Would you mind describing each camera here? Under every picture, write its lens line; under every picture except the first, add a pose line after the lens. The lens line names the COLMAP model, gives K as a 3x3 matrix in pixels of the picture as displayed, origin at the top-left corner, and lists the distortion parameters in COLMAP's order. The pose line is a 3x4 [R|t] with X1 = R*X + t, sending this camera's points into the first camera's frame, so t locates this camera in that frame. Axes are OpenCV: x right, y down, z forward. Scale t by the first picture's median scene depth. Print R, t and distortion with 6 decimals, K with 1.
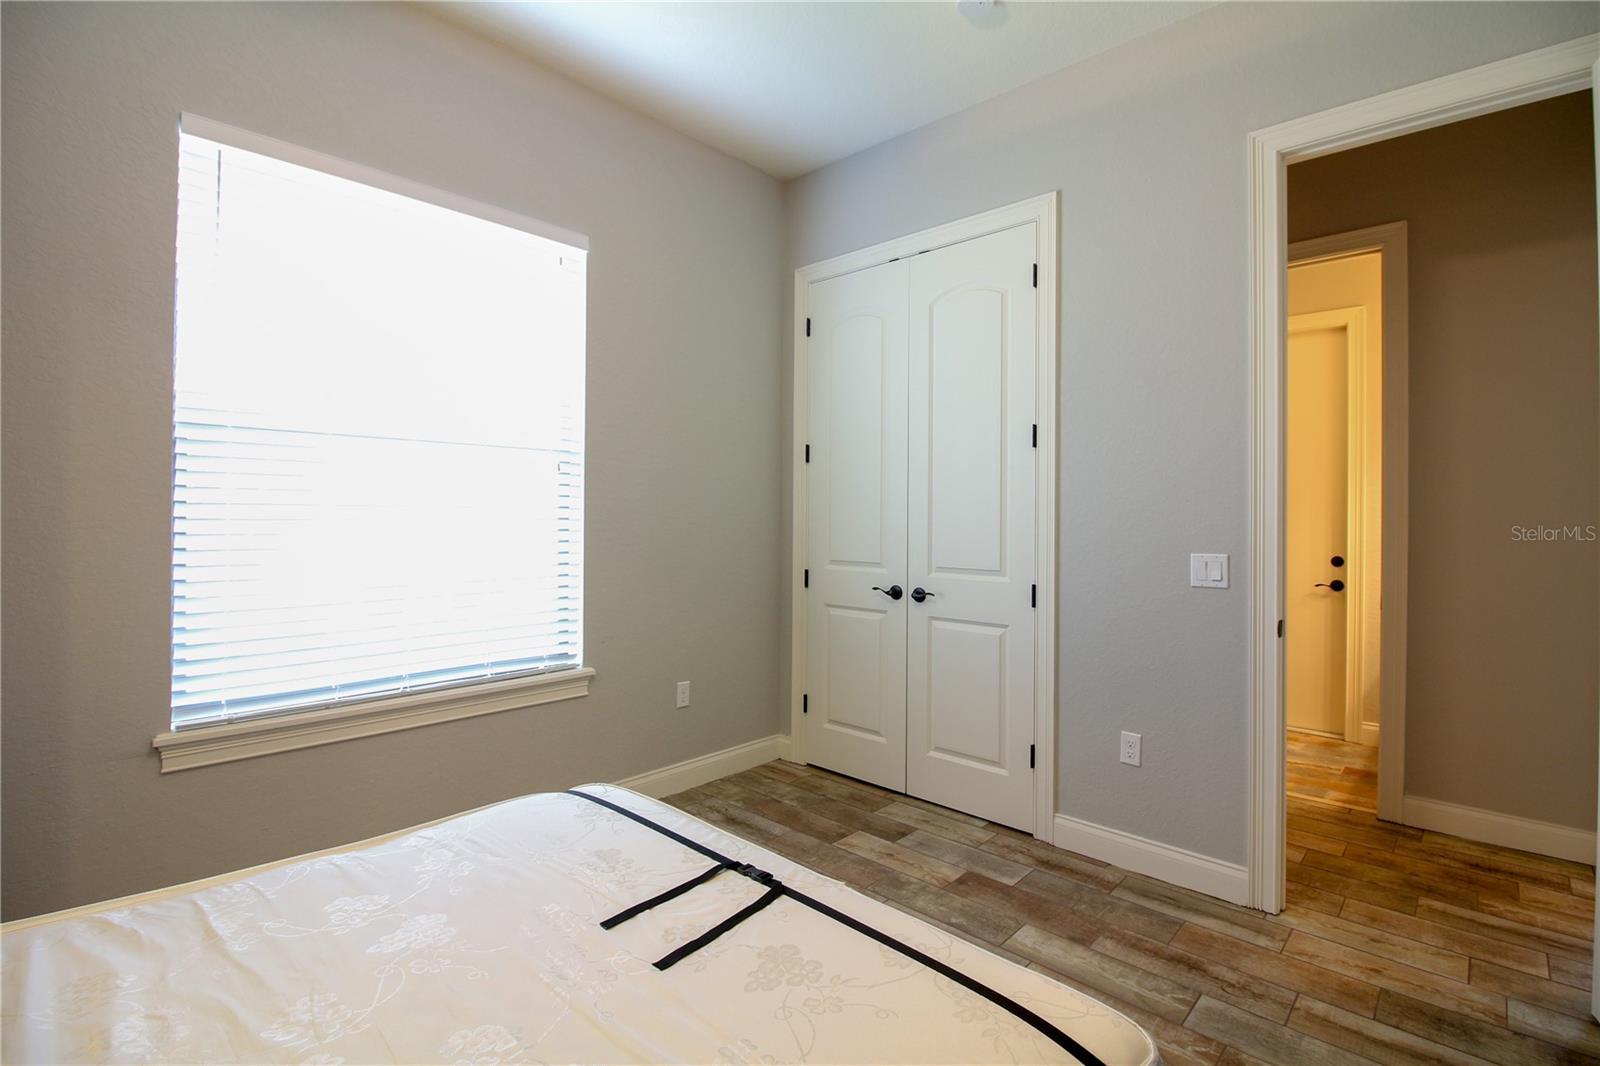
lens RADIAL K [[738.4, 0, 807.1], [0, 738.4, 516.4], [0, 0, 1]] dist [0.000147, -0.012911]
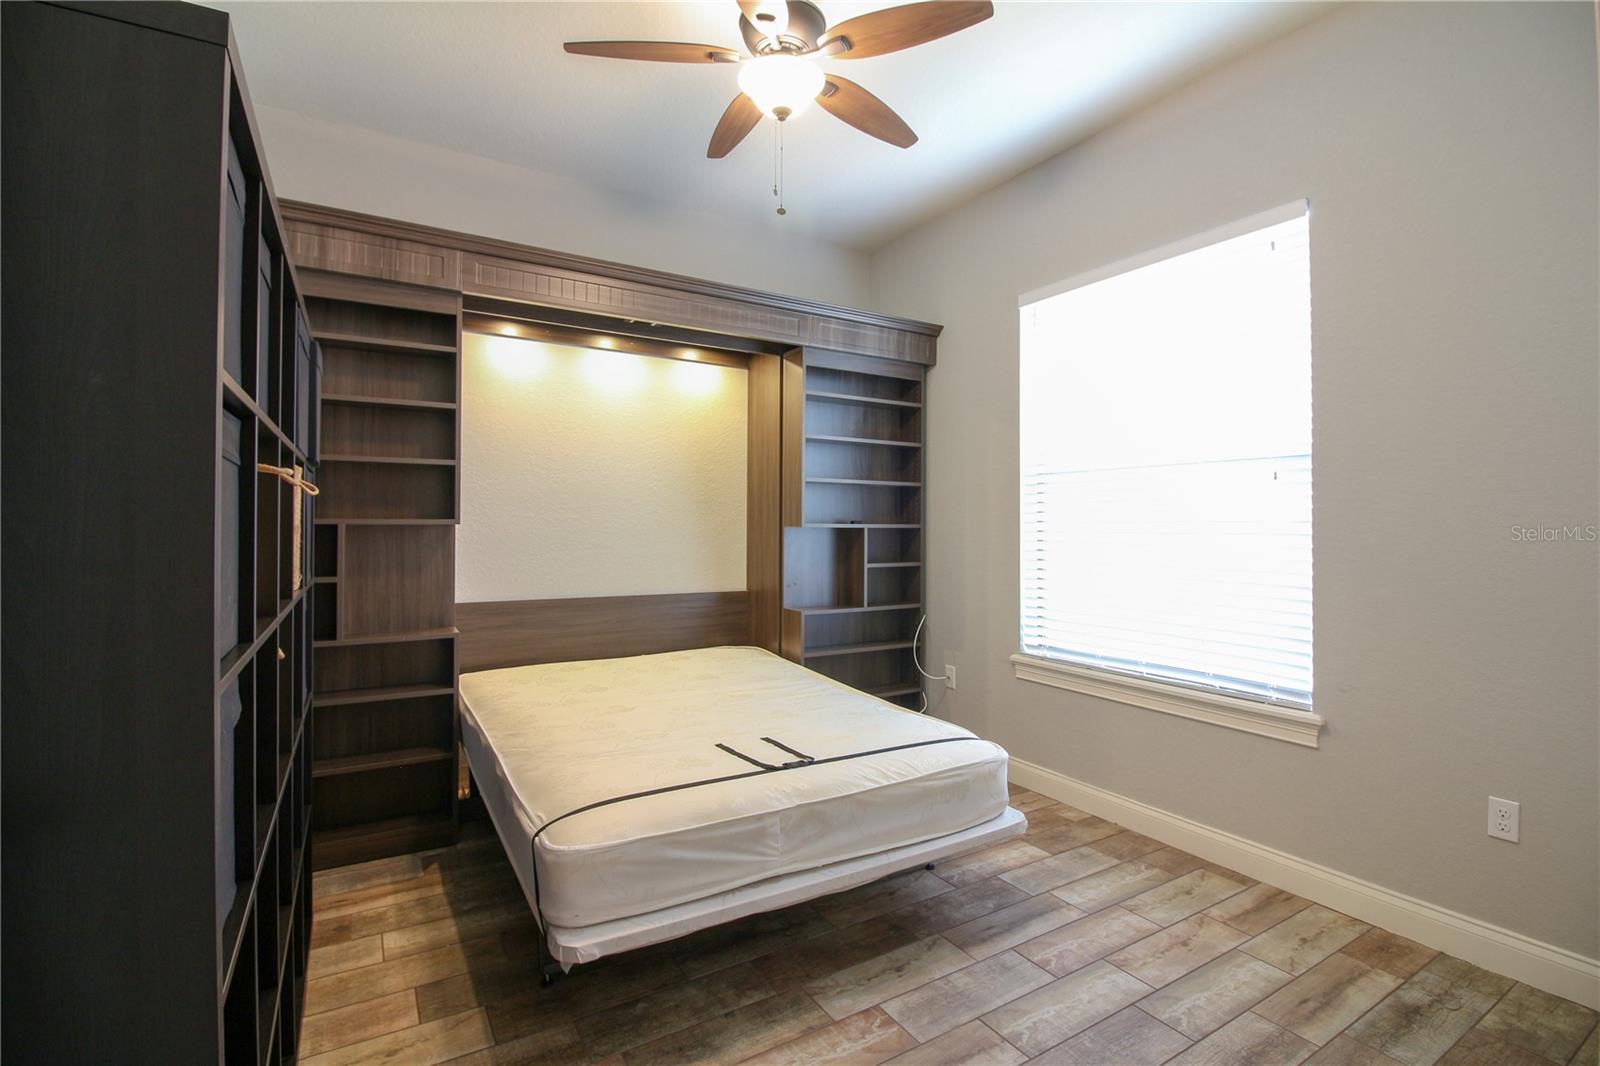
lens RADIAL K [[738.4, 0, 807.1], [0, 738.4, 516.4], [0, 0, 1]] dist [0.000147, -0.012911]
pose [[-0.270639, -0.023860, -0.962385, 0.662338], [-0.008341, 0.999713, -0.022440, 0.007867], [0.962645, 0.001955, -0.270760, 0.689823]]
